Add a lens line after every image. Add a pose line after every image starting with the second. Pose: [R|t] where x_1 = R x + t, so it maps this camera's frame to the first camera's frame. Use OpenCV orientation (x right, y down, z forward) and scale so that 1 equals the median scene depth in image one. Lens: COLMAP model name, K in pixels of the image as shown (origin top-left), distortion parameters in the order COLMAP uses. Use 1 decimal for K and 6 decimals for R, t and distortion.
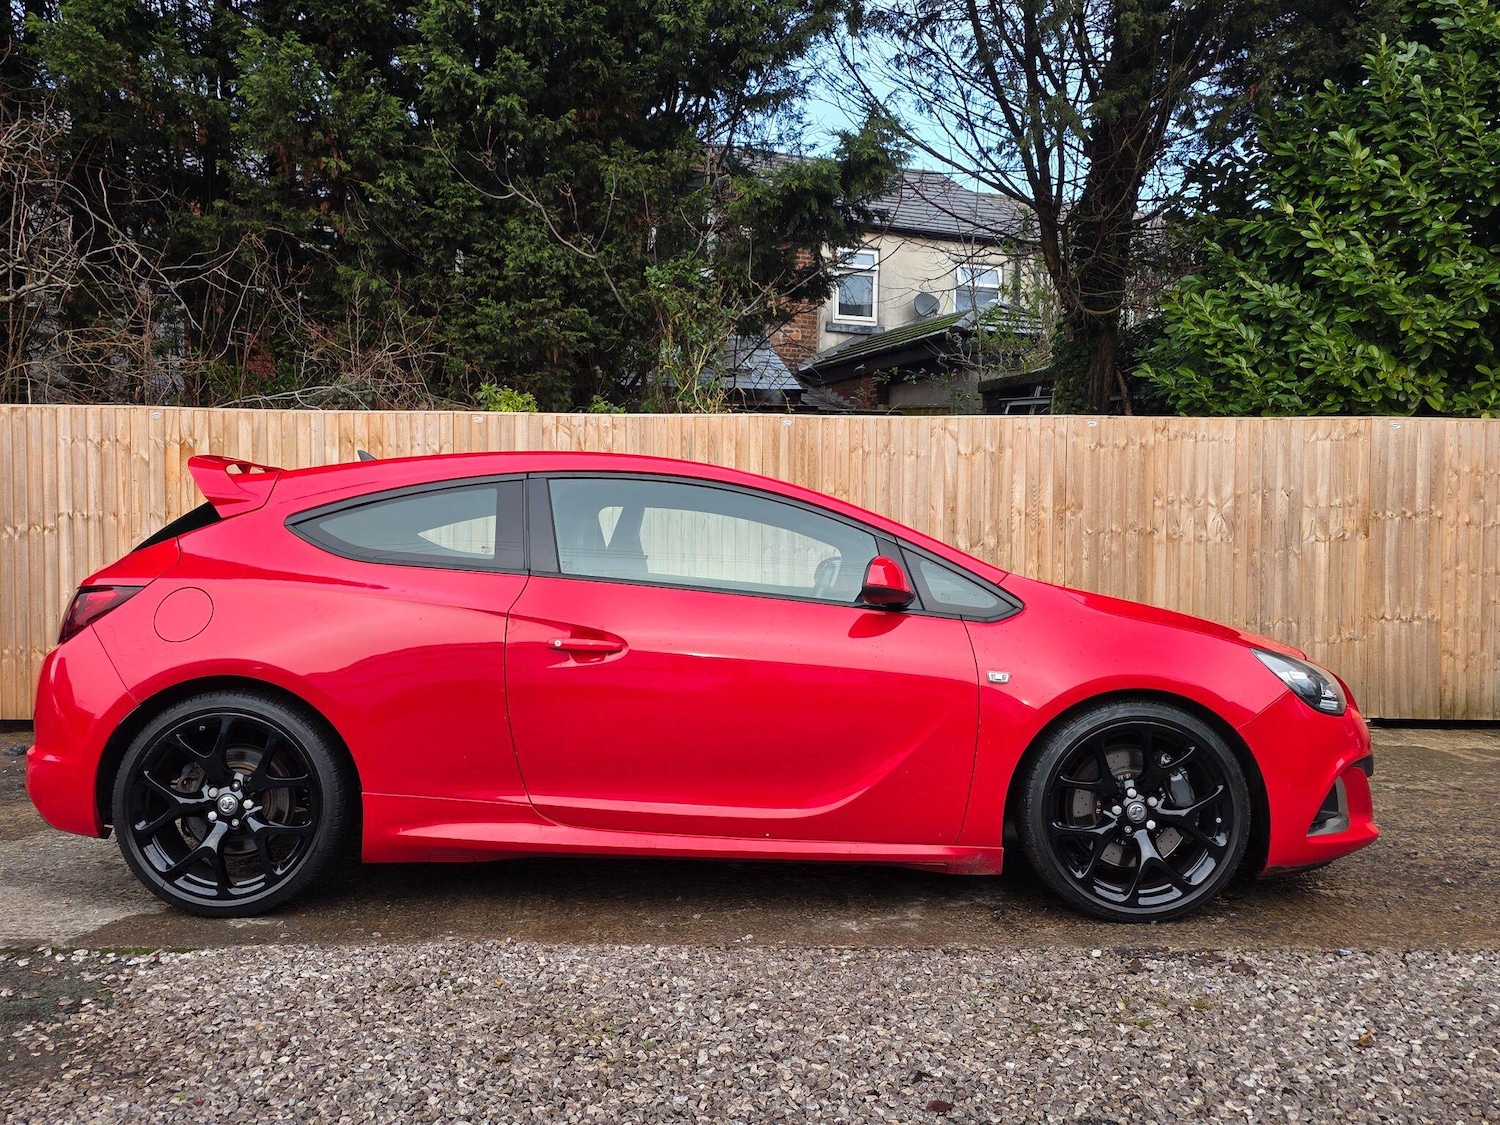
lens RADIAL K [[1390.9, 0, 760.6], [0, 1390.9, 574.6], [0, 0, 1]] dist [0.055994, 0.000000]
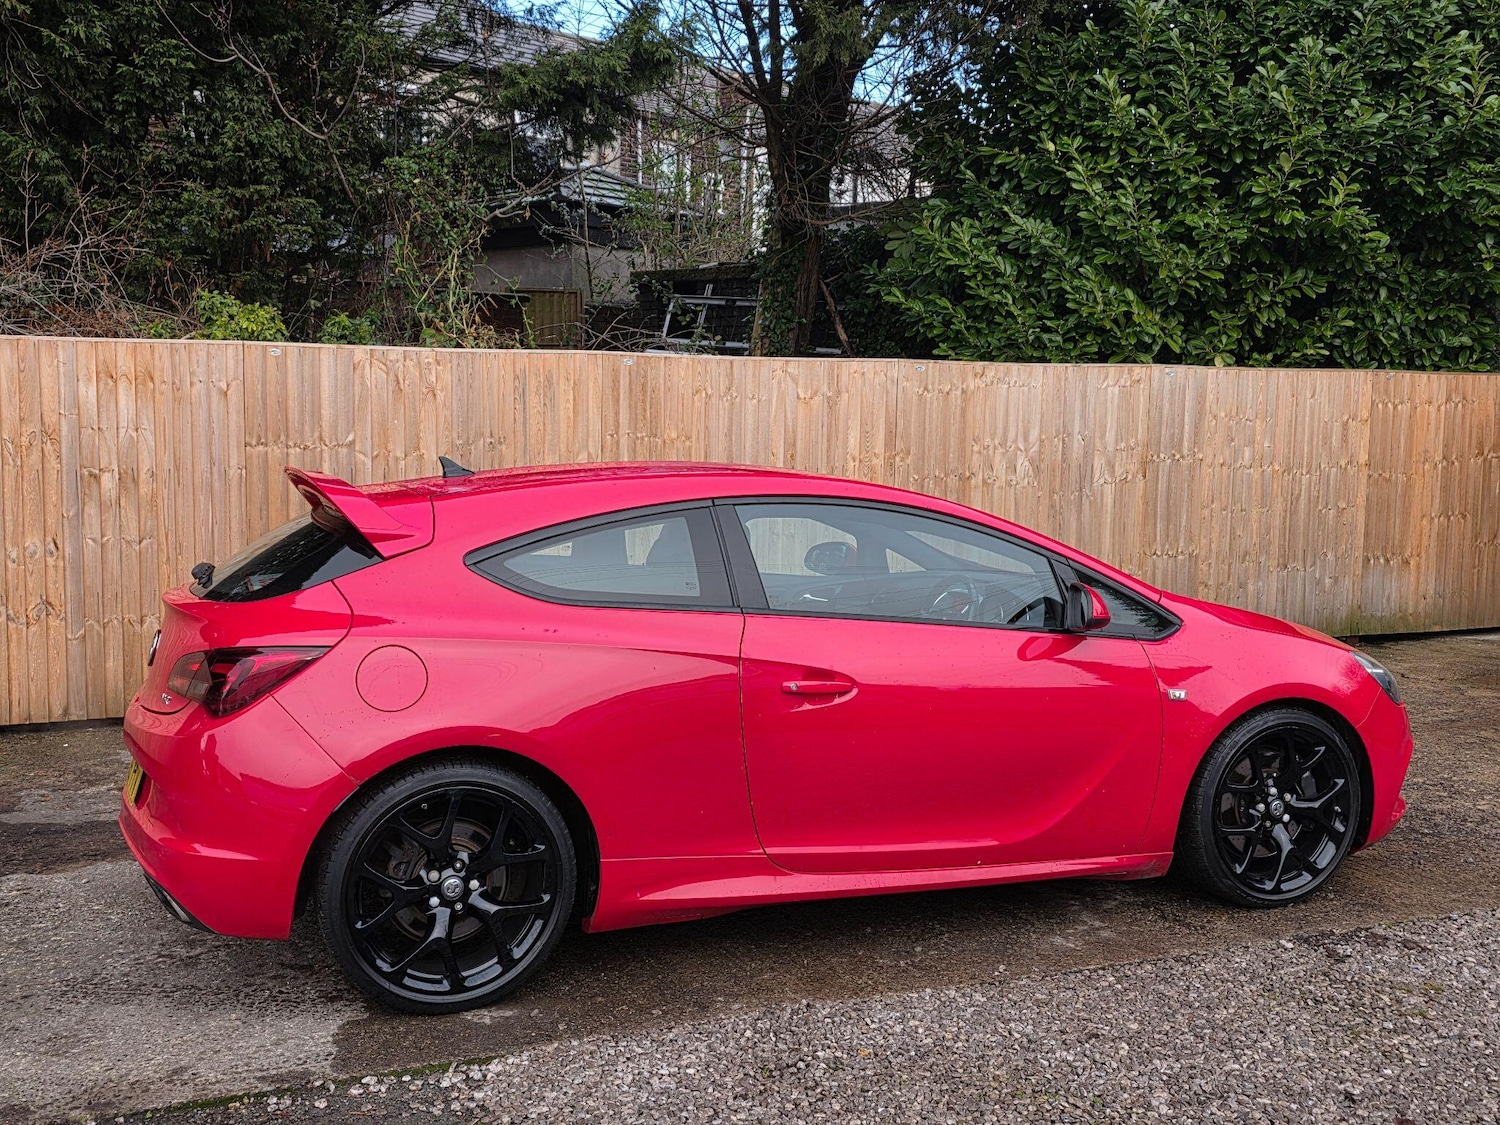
lens RADIAL K [[1564.6, 0, 756.8], [0, 1564.6, 549.0], [0, 0, 1]] dist [0.069153, 0.000000]
pose [[0.929334, -0.027113, 0.368244, -0.276493], [-0.000225, 0.997259, 0.073993, -0.061353], [-0.369241, -0.068847, 0.926780, 0.008416]]
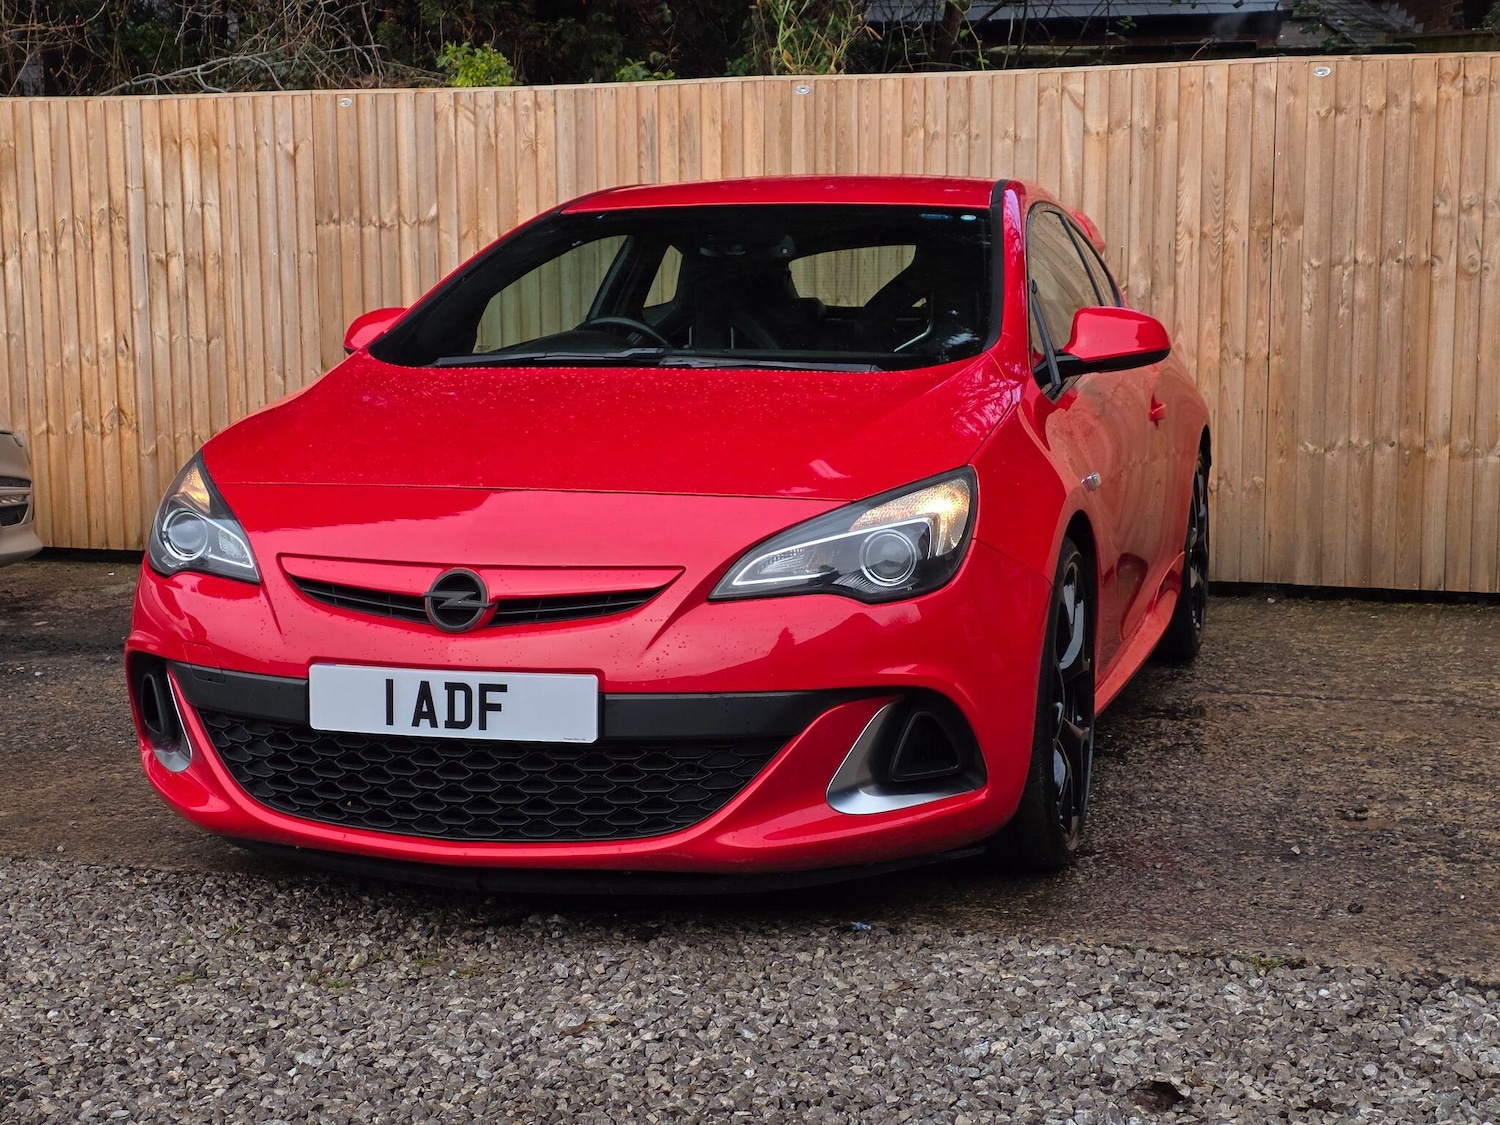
lens RADIAL K [[2342.2, 0, 724.4], [0, 2342.2, 569.5], [0, 0, 1]] dist [0.099539, 0.000000]
pose [[0.944018, 0.031108, -0.328425, 0.326176], [0.000379, 0.995441, 0.095379, 0.001924], [0.329895, -0.090164, 0.939702, -0.003980]]
